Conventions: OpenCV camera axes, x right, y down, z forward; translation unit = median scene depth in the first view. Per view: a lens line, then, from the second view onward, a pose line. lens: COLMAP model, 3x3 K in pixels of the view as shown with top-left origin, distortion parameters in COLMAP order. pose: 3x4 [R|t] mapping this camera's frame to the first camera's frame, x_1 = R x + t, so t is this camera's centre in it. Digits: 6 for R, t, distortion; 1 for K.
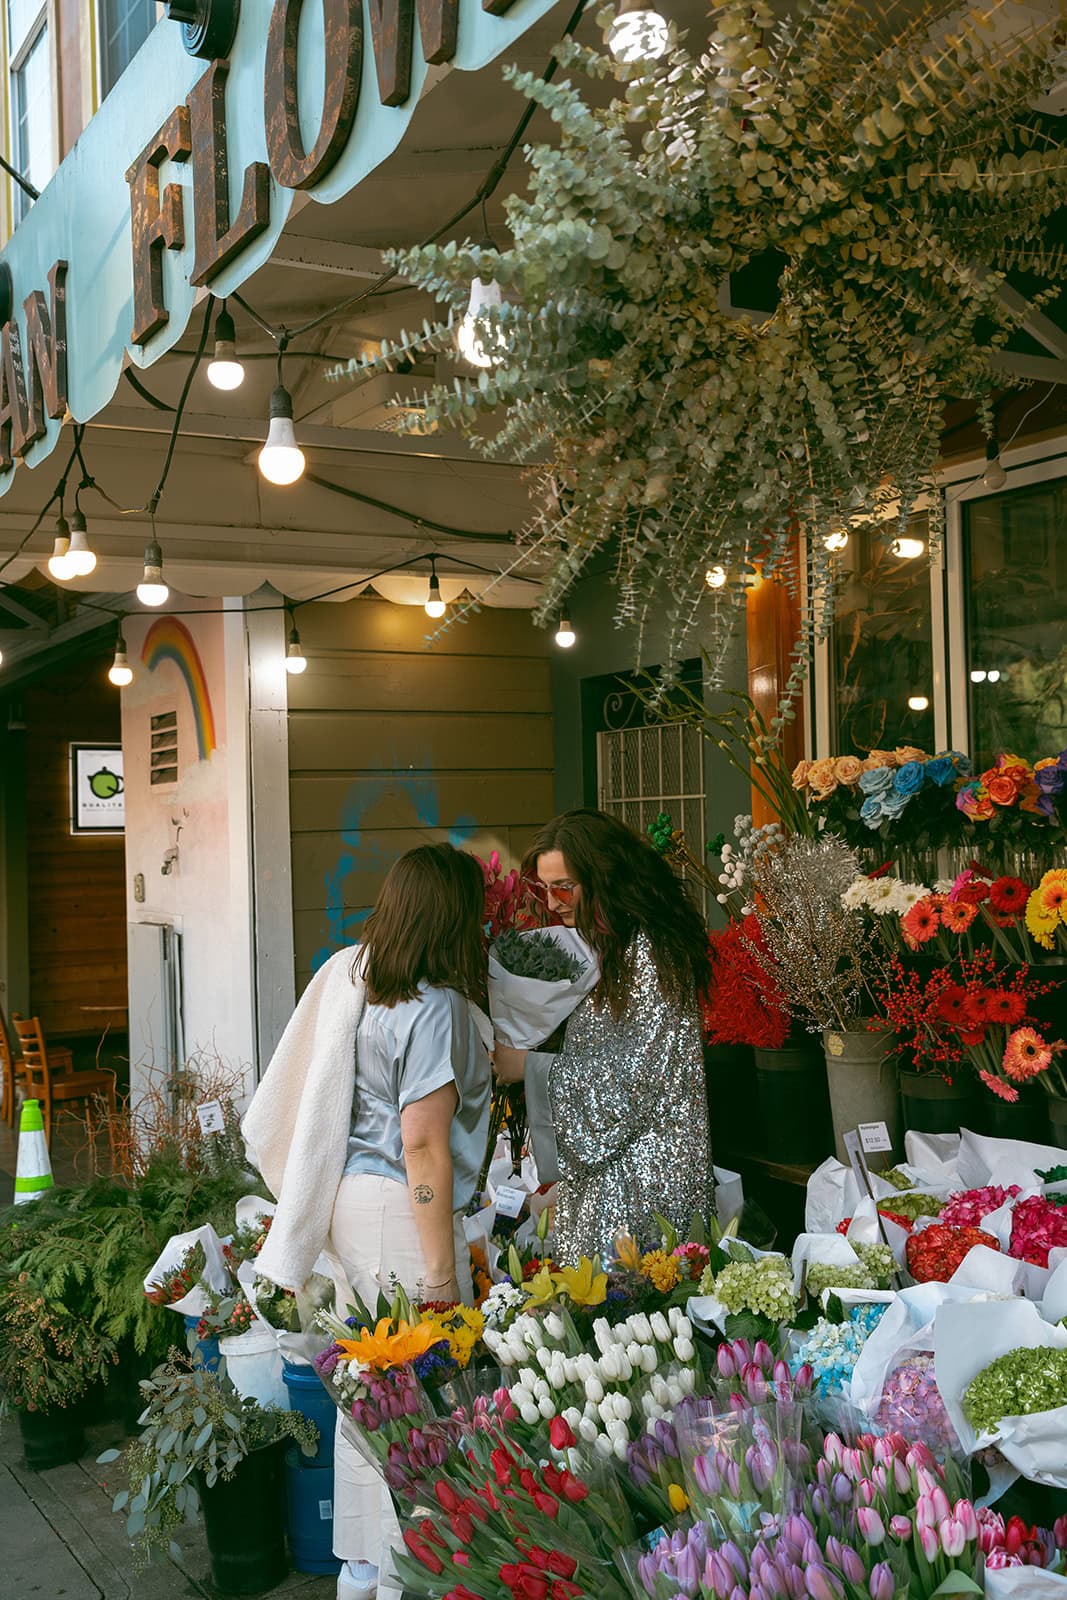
lens RADIAL K [[1439.5, 0, 595.6], [0, 1439.5, 804.2], [0, 0, 1]] dist [0.016909, 0.018156]
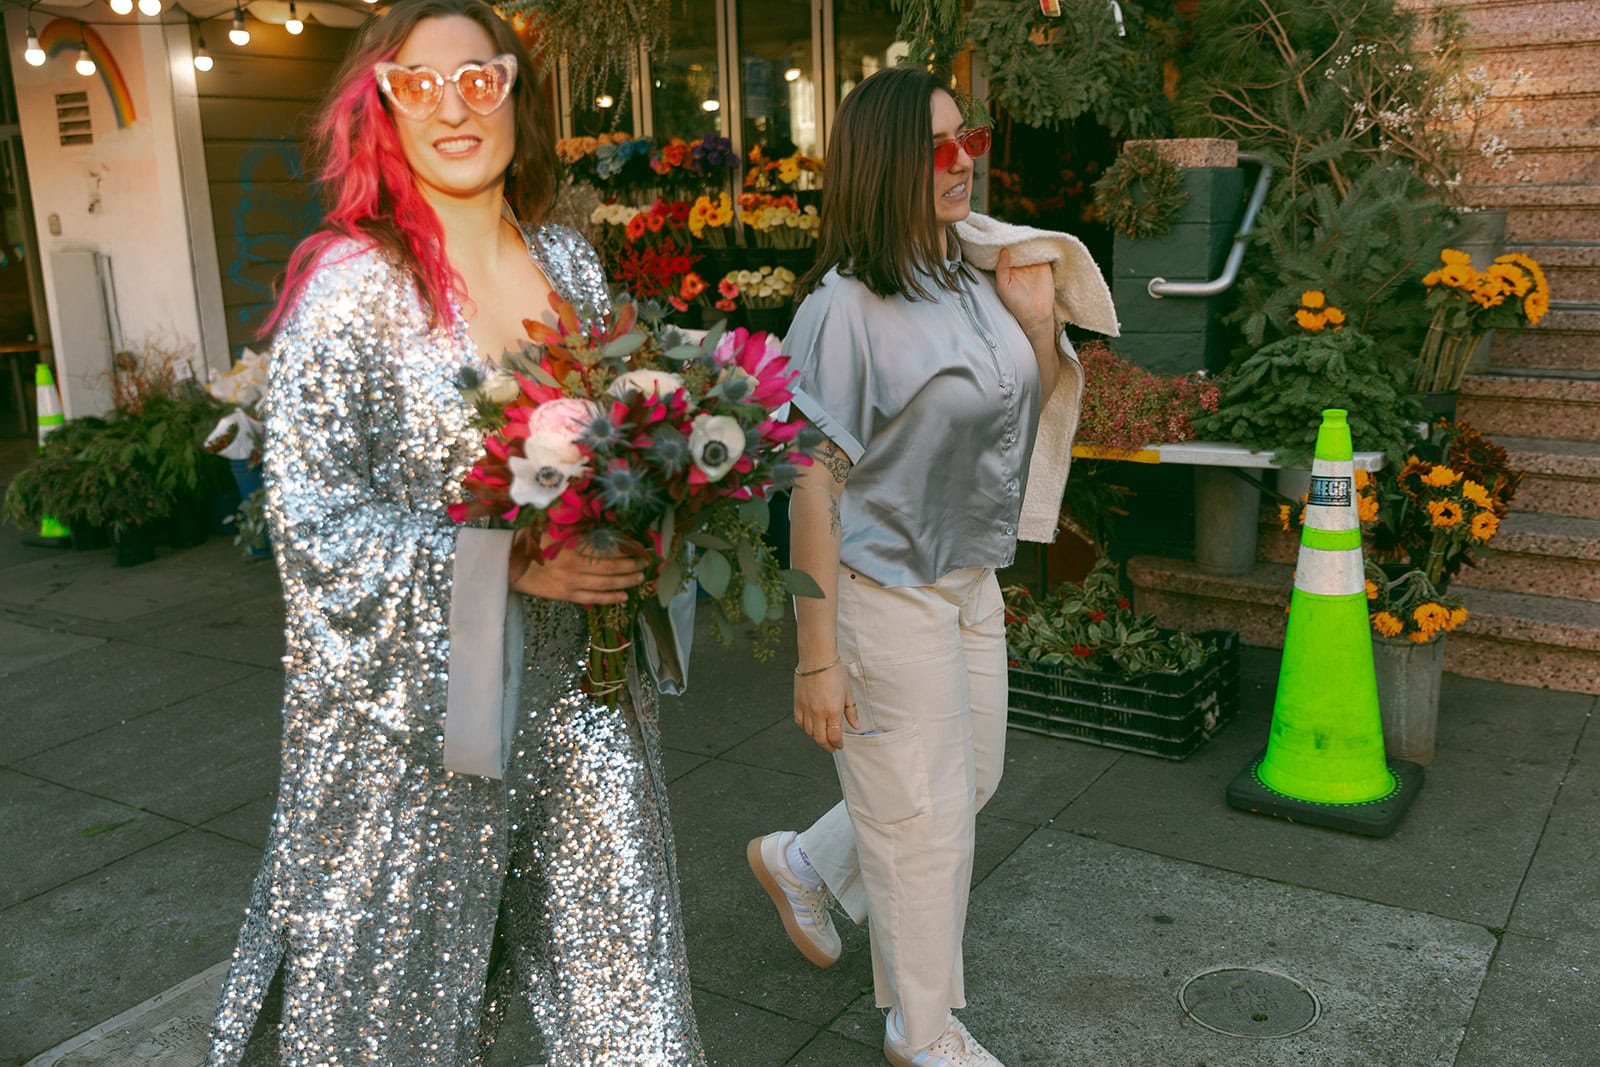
lens RADIAL K [[1439.5, 0, 800.0], [0, 1439.5, 533.5], [0, 0, 1]] dist [0.016909, 0.018156]
pose [[0.922492, -0.084178, 0.376726, -0.308609], [-0.005830, 0.972784, 0.231640, 0.030193], [-0.385972, -0.215882, 0.896895, -0.837144]]
